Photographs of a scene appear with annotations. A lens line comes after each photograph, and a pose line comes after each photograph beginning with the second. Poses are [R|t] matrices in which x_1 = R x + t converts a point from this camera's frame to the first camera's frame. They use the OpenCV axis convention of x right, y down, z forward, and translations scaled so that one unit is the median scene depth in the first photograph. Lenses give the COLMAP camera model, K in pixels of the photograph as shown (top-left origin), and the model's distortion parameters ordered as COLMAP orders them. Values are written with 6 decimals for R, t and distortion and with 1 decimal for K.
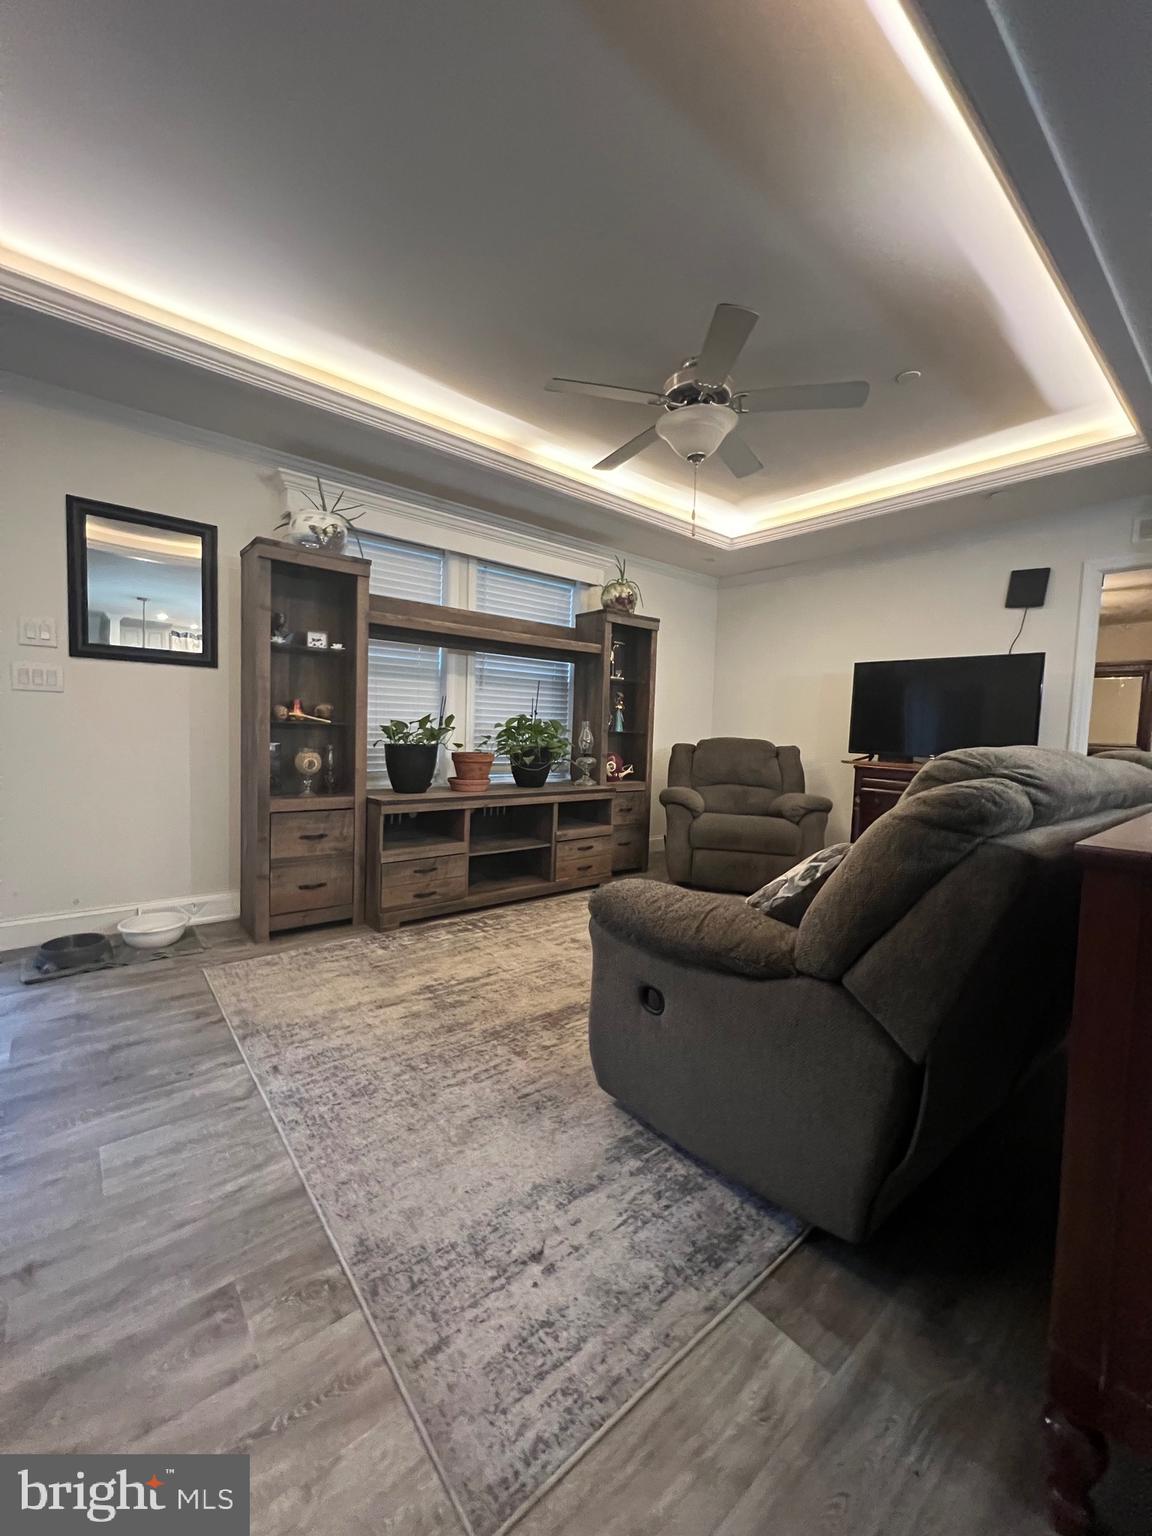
lens RADIAL K [[610.9, 0, 578.1], [0, 610.9, 765.3], [0, 0, 1]] dist [-0.001330, 0.000059]
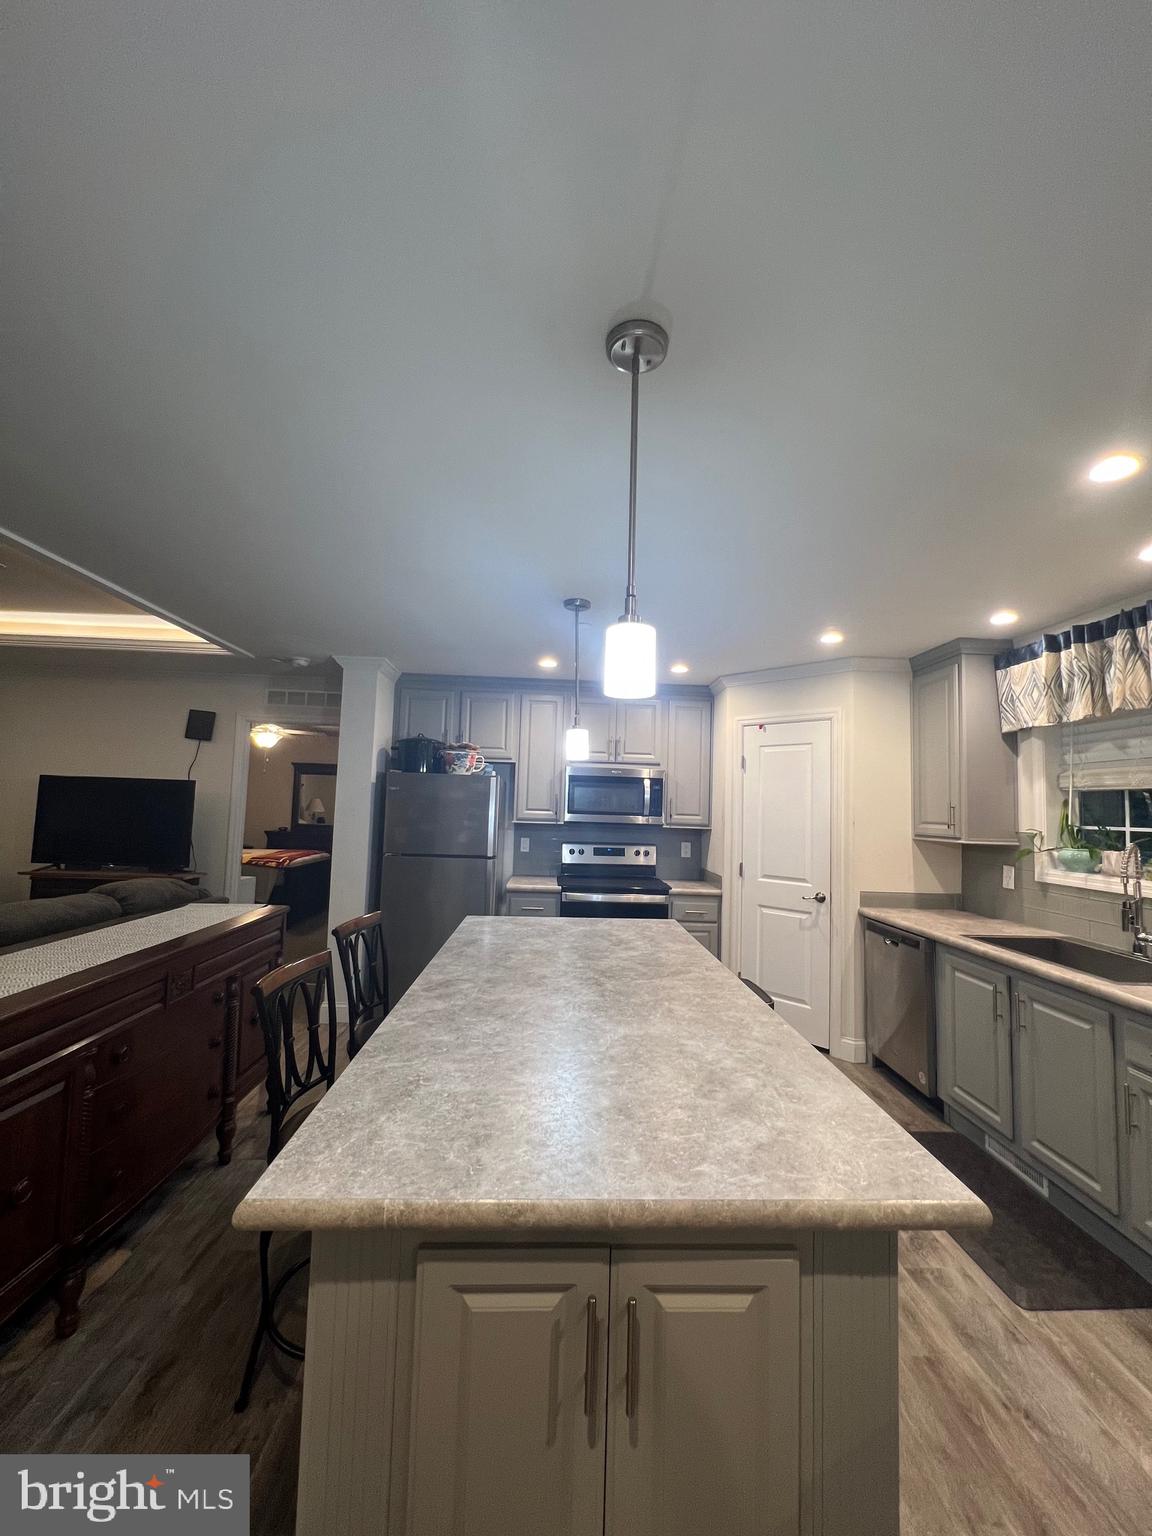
lens RADIAL K [[614.1, 0, 578.1], [0, 614.1, 764.1], [0, 0, 1]] dist [-0.001767, -0.000304]
pose [[0.605988, 0.043504, 0.794283, 0.338678], [0.038520, 0.995727, -0.083926, -0.120909], [-0.794541, 0.081454, 0.601723, -0.666611]]
